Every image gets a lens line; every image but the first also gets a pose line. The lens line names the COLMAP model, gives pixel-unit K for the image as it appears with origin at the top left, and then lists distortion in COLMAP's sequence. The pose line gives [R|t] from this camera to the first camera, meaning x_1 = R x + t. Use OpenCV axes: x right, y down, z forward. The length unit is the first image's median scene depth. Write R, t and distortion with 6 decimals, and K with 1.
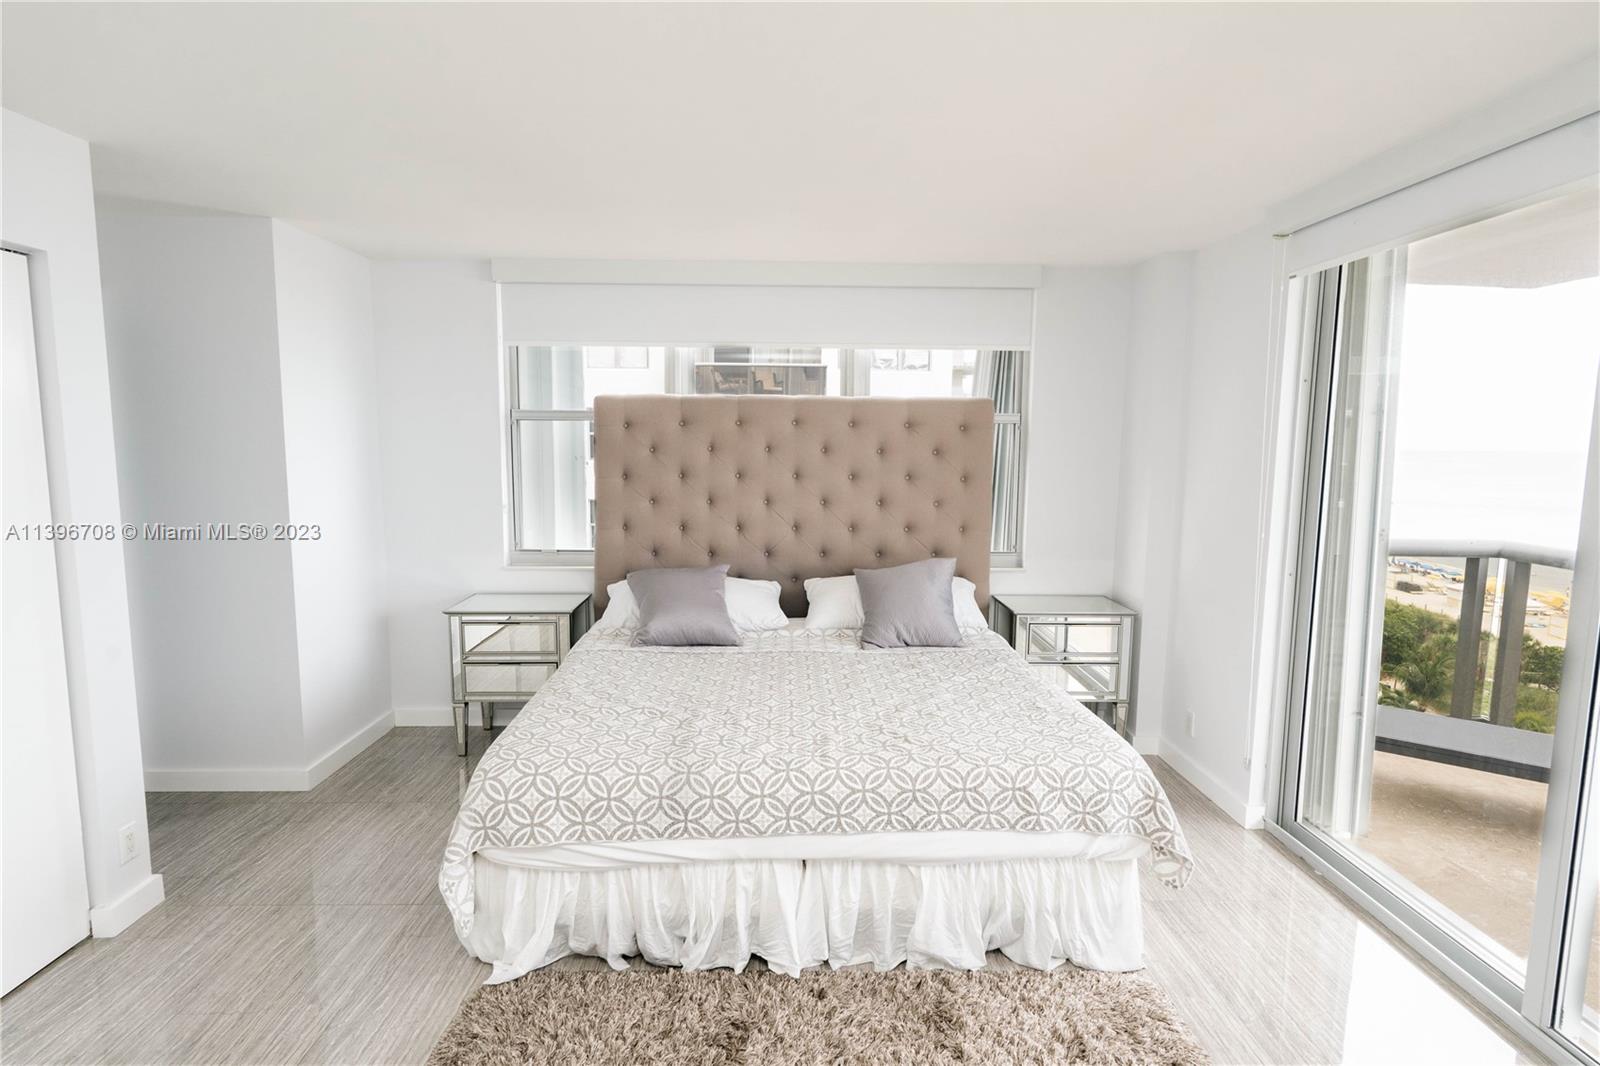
lens RADIAL K [[842.2, 0, 802.6], [0, 842.2, 541.8], [0, 0, 1]] dist [-0.000042, -0.003009]
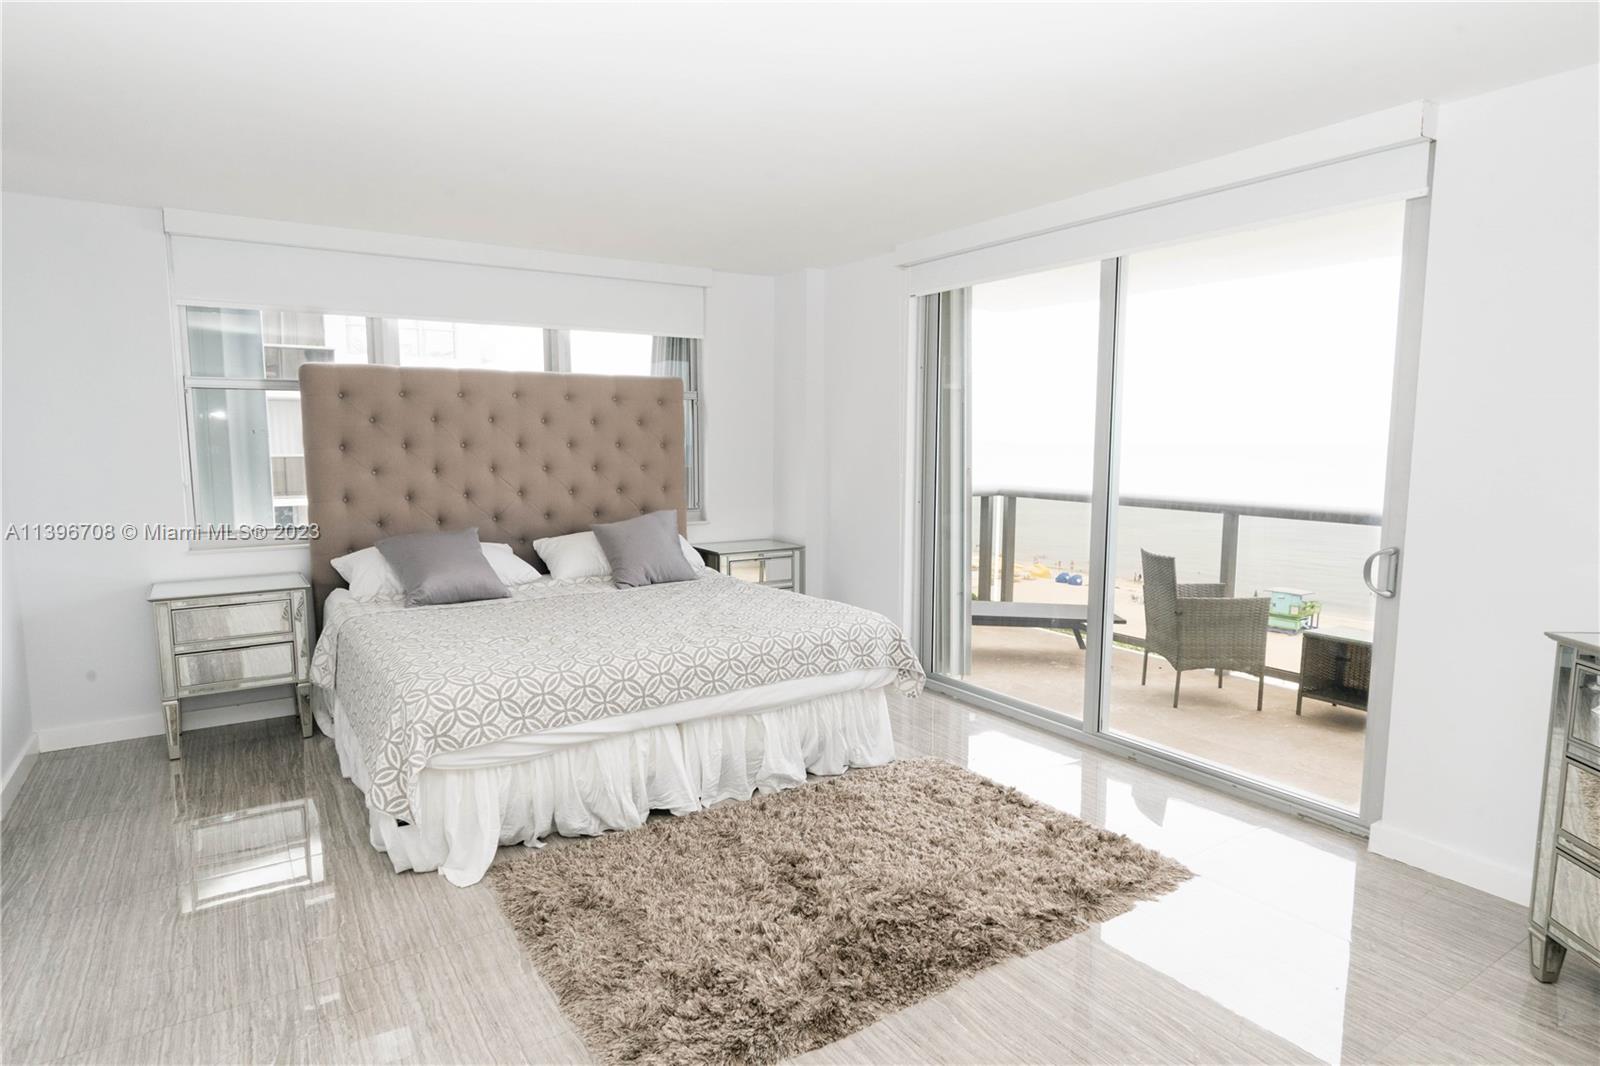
lens RADIAL K [[842.2, 0, 807.5], [0, 842.2, 529.5], [0, 0, 1]] dist [-0.000042, -0.003009]
pose [[0.857974, -0.066819, 0.509329, -0.461732], [0.069525, 0.997486, 0.013744, 0.076309], [-0.508967, 0.023619, 0.860462, -0.204161]]
